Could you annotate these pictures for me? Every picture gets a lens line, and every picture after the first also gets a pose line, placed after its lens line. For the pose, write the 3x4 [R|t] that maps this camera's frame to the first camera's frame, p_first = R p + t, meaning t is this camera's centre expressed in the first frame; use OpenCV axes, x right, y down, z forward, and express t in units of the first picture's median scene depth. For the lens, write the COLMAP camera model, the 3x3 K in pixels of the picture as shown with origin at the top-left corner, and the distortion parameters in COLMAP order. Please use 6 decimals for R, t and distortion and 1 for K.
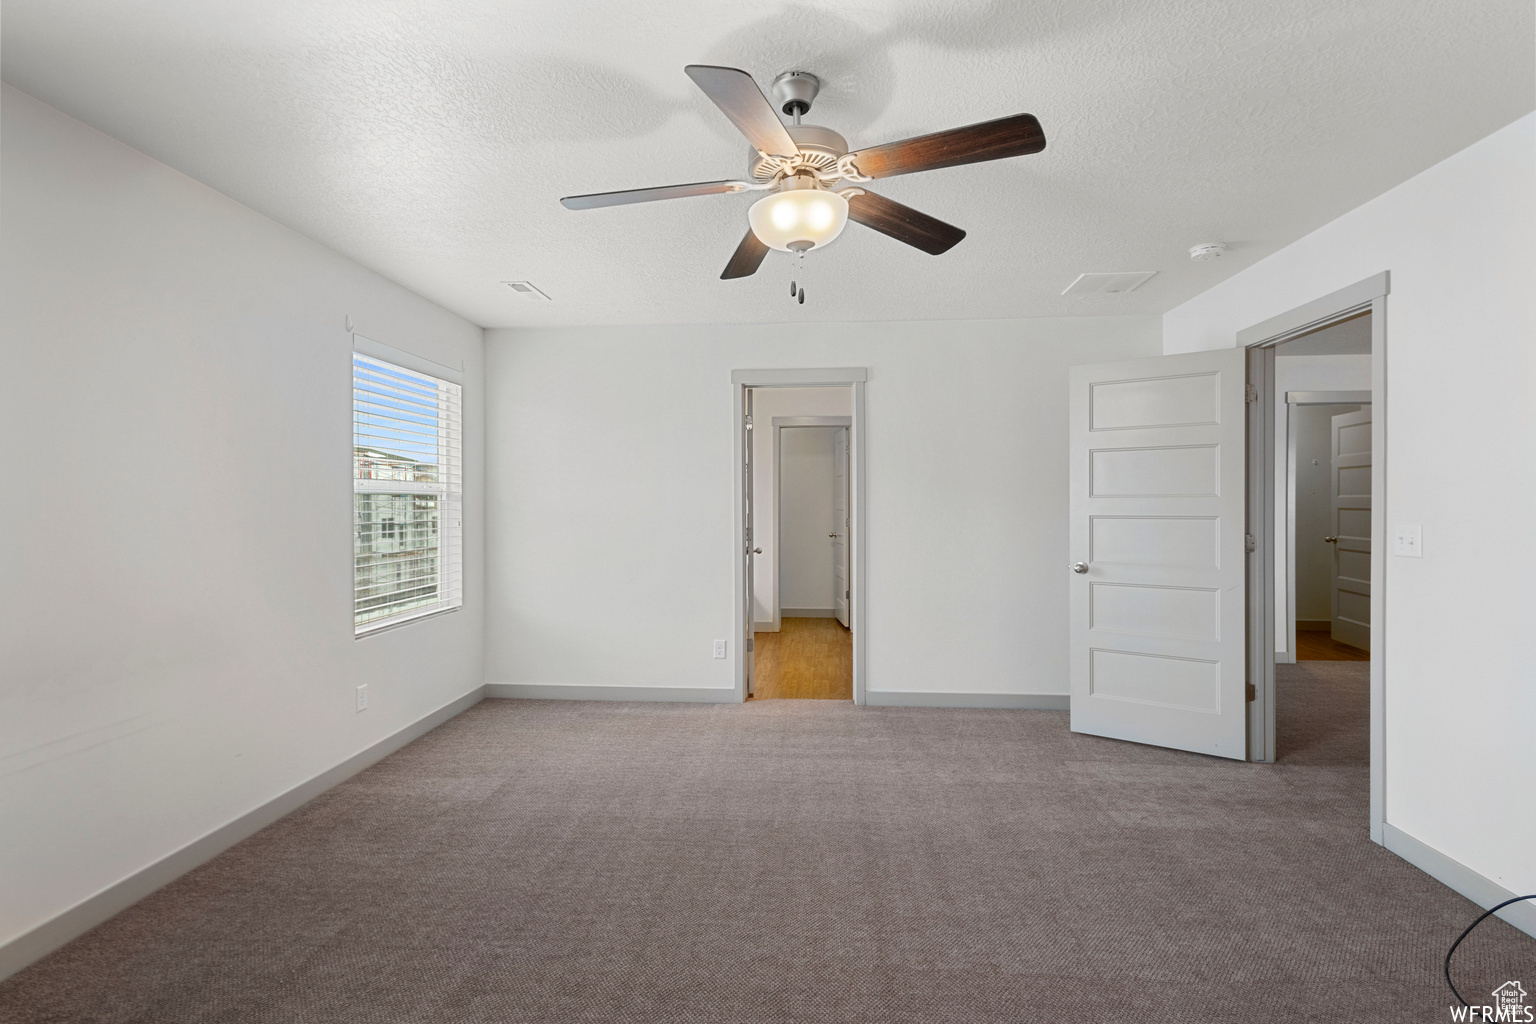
lens RADIAL K [[734.3, 0, 767.5], [0, 734.3, 505.0], [0, 0, 1]] dist [0.019916, -0.007790]
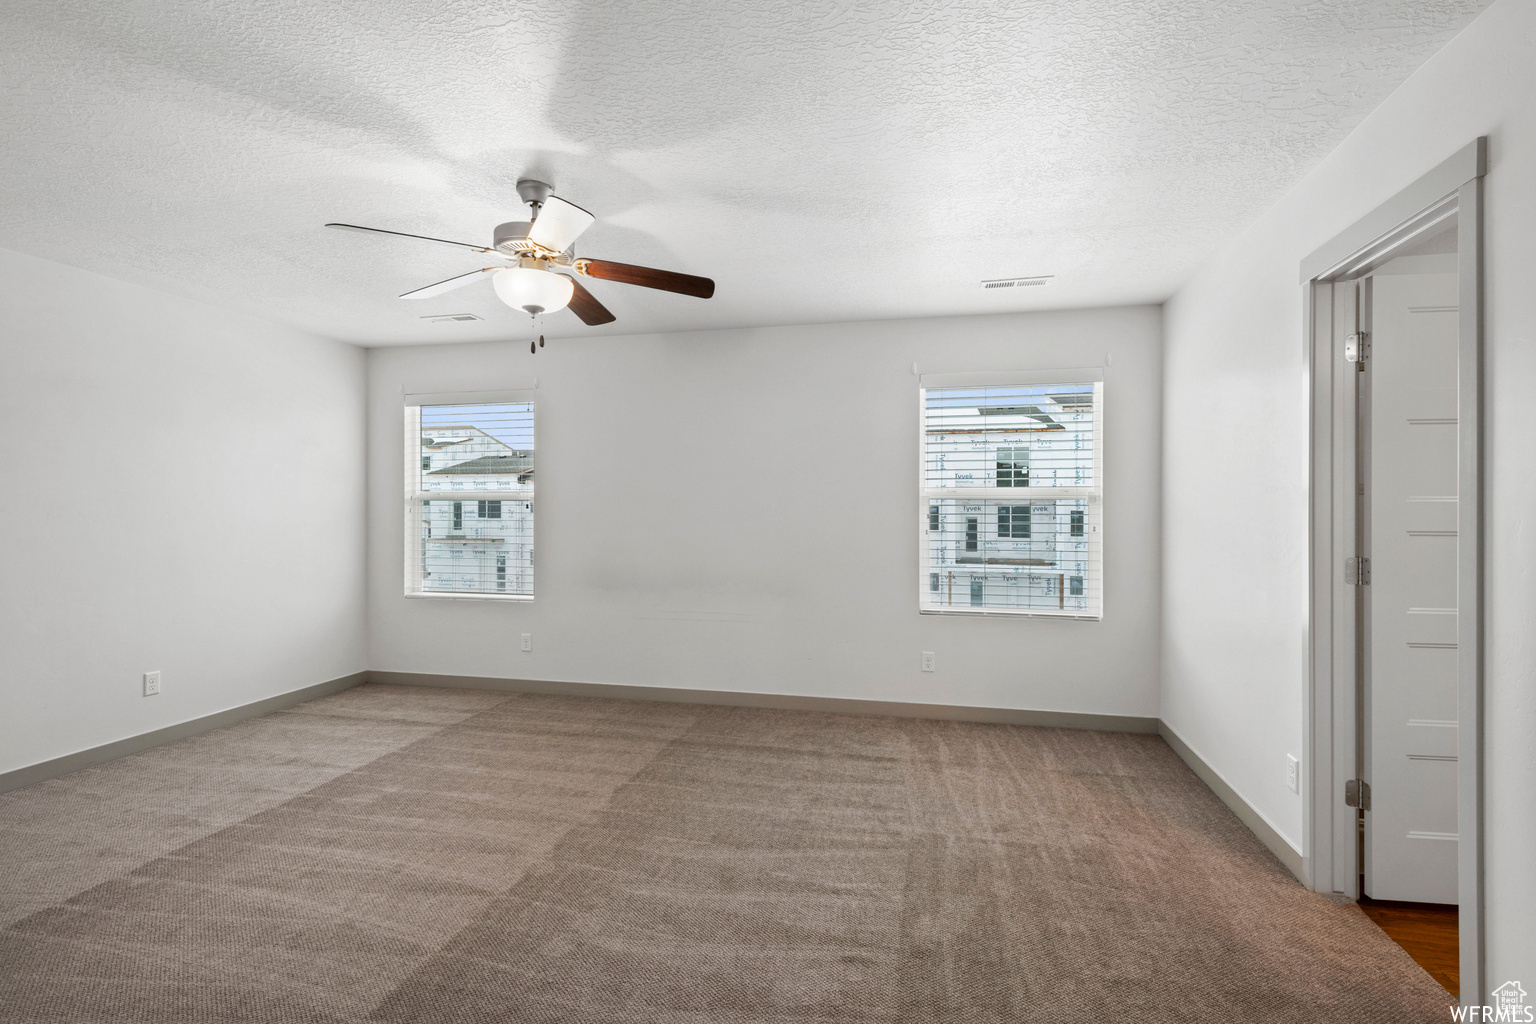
lens RADIAL K [[734.3, 0, 767.5], [0, 734.3, 505.0], [0, 0, 1]] dist [0.019916, -0.007790]
pose [[-0.169407, -0.001169, -0.985546, 0.753059], [-0.004954, 0.999988, -0.000334, -0.003663], [0.985534, 0.004826, -0.169410, 0.968173]]
